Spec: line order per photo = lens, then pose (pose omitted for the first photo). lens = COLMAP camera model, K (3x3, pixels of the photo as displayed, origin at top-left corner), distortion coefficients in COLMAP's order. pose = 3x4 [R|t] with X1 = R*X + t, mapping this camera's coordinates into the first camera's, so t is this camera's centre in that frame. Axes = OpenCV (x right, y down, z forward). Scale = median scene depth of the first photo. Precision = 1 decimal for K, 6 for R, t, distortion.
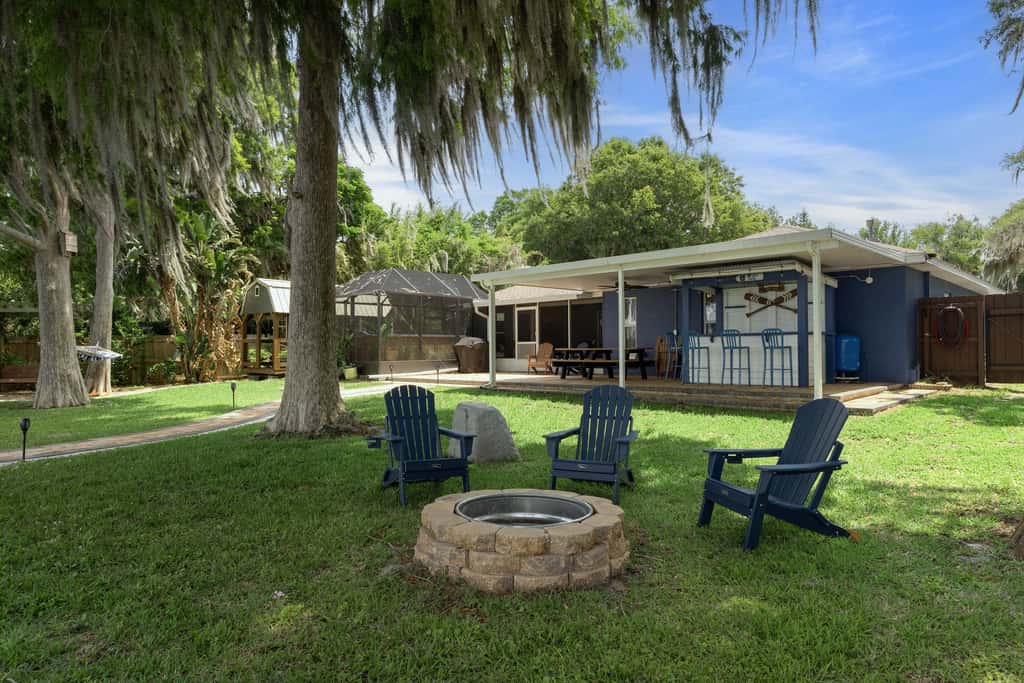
lens RADIAL K [[609.7, 0, 516.2], [0, 609.7, 346.1], [0, 0, 1]] dist [-0.005483, -0.000740]
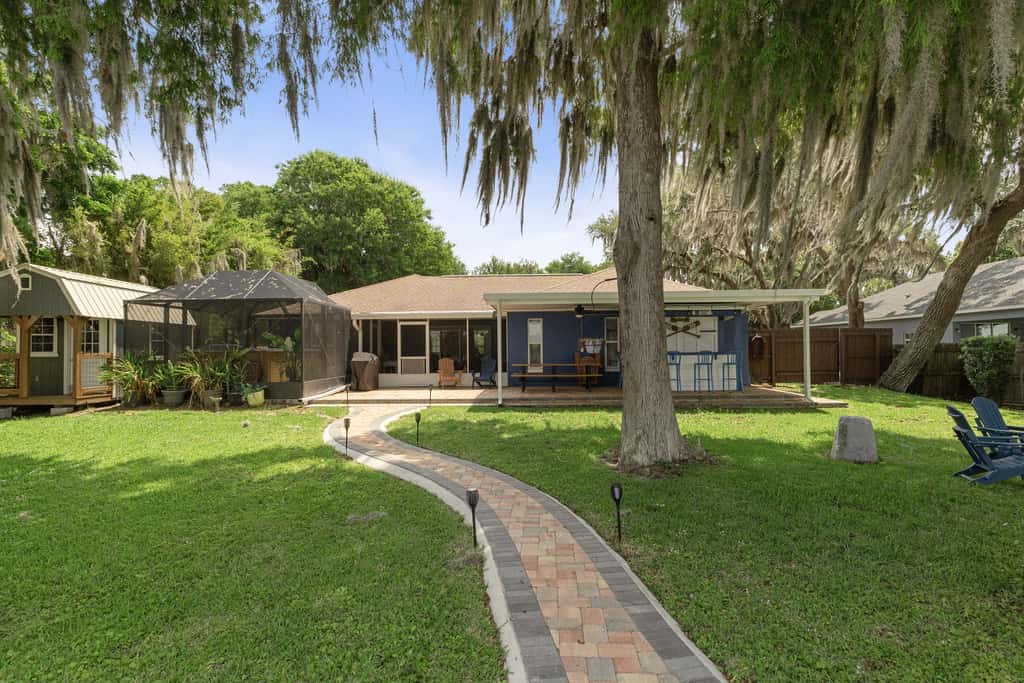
lens RADIAL K [[559.7, 0, 512.0], [0, 559.7, 341.5], [0, 0, 1]] dist [-0.003861, -0.001092]
pose [[0.747380, 0.012104, 0.664287, -0.478042], [0.000579, 0.999822, -0.018868, -0.014514], [-0.664397, 0.014486, 0.747240, 0.210715]]
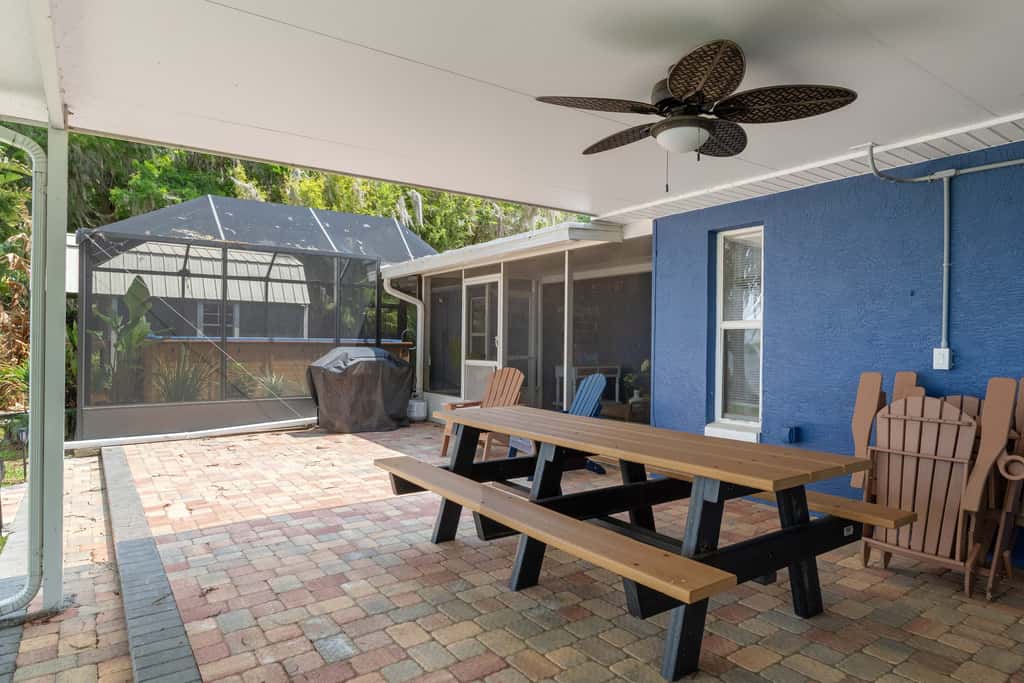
lens RADIAL K [[609.7, 0, 516.2], [0, 609.7, 346.1], [0, 0, 1]] dist [-0.005483, -0.000740]
pose [[0.981981, 0.019906, -0.187926, 0.120243], [-0.018874, 0.999795, 0.007282, -0.020625], [0.188033, -0.003604, 0.982156, 0.607176]]
